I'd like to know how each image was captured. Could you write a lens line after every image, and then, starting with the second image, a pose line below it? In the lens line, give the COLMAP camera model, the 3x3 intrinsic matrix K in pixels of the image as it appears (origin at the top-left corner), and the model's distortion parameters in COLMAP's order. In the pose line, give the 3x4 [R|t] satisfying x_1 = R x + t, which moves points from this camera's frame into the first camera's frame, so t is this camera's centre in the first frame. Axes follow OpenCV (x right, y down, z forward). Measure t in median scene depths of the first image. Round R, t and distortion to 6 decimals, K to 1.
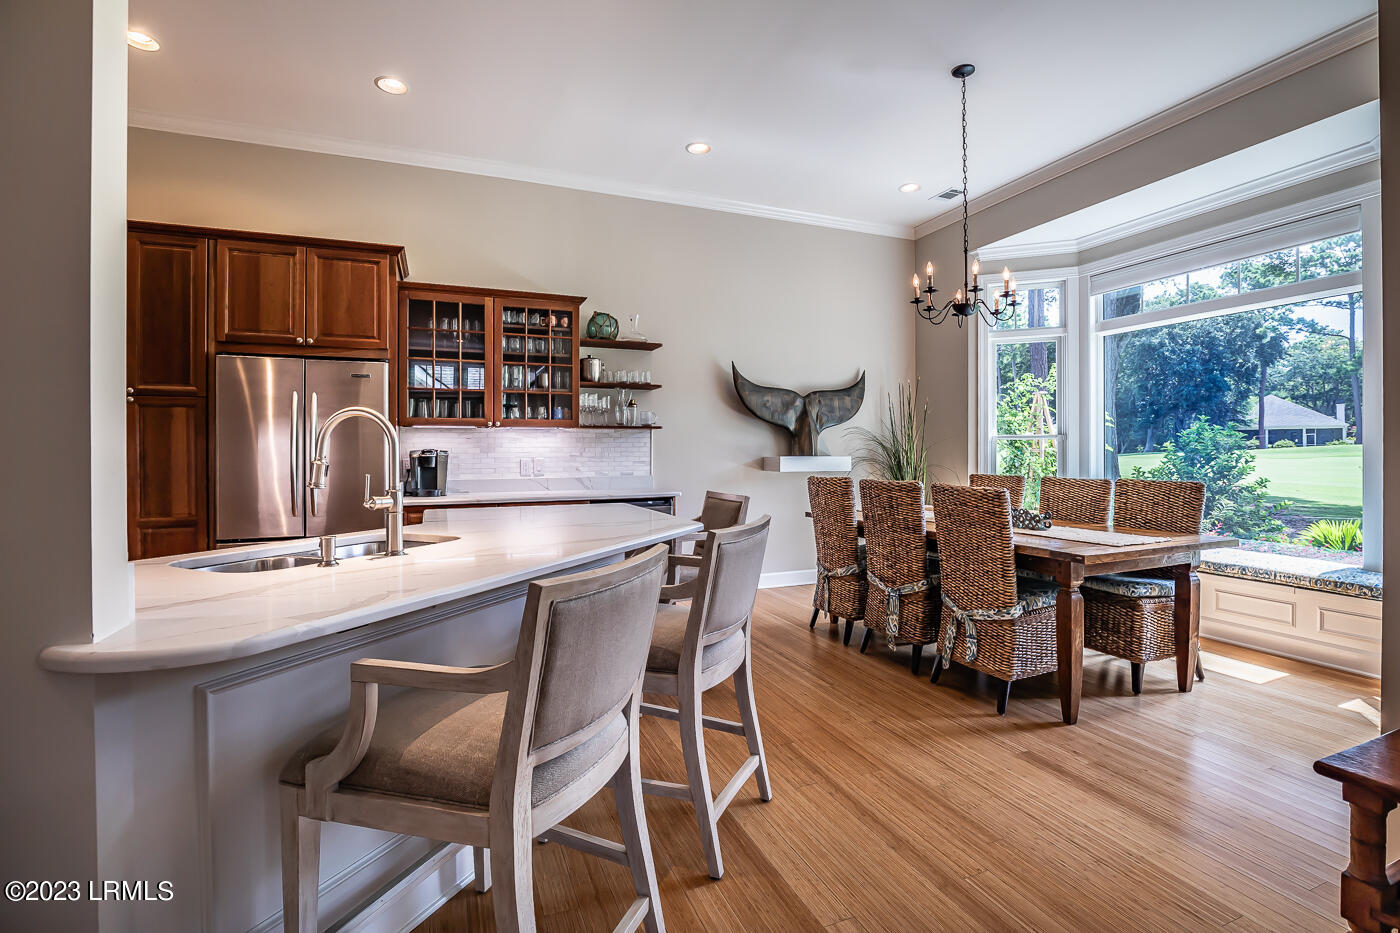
lens RADIAL K [[658.6, 0, 710.0], [0, 658.6, 456.2], [0, 0, 1]] dist [-0.027126, 0.000852]
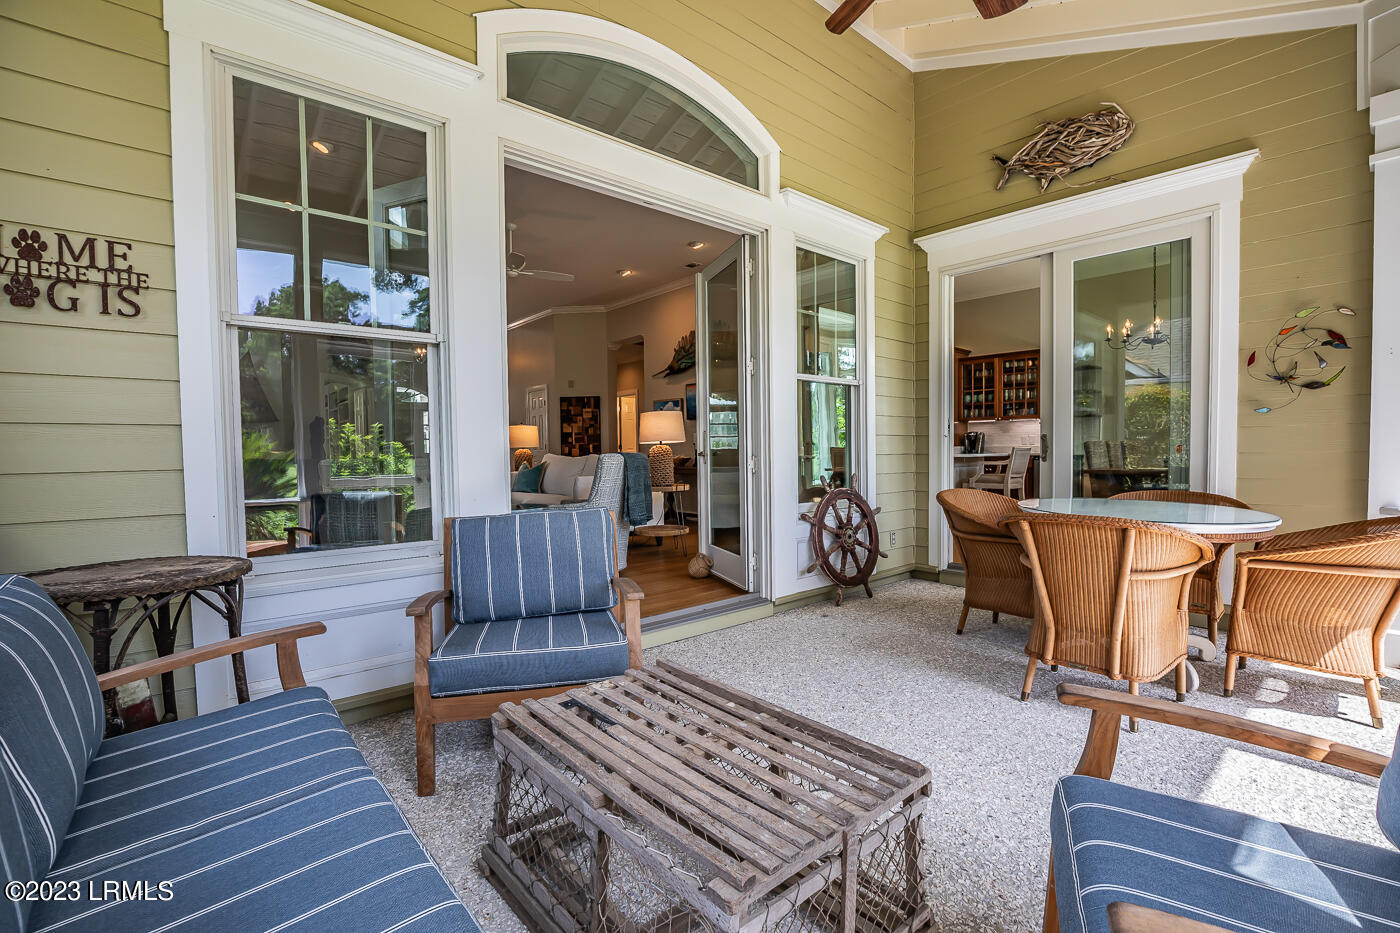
lens RADIAL K [[642.2, 0, 706.2], [0, 642.2, 471.3], [0, 0, 1]] dist [-0.031840, 0.005380]
pose [[0.338437, 0.028807, -0.940548, 1.189622], [0.003268, 0.999489, 0.031788, 0.047751], [0.940984, -0.013832, 0.338170, -0.524143]]
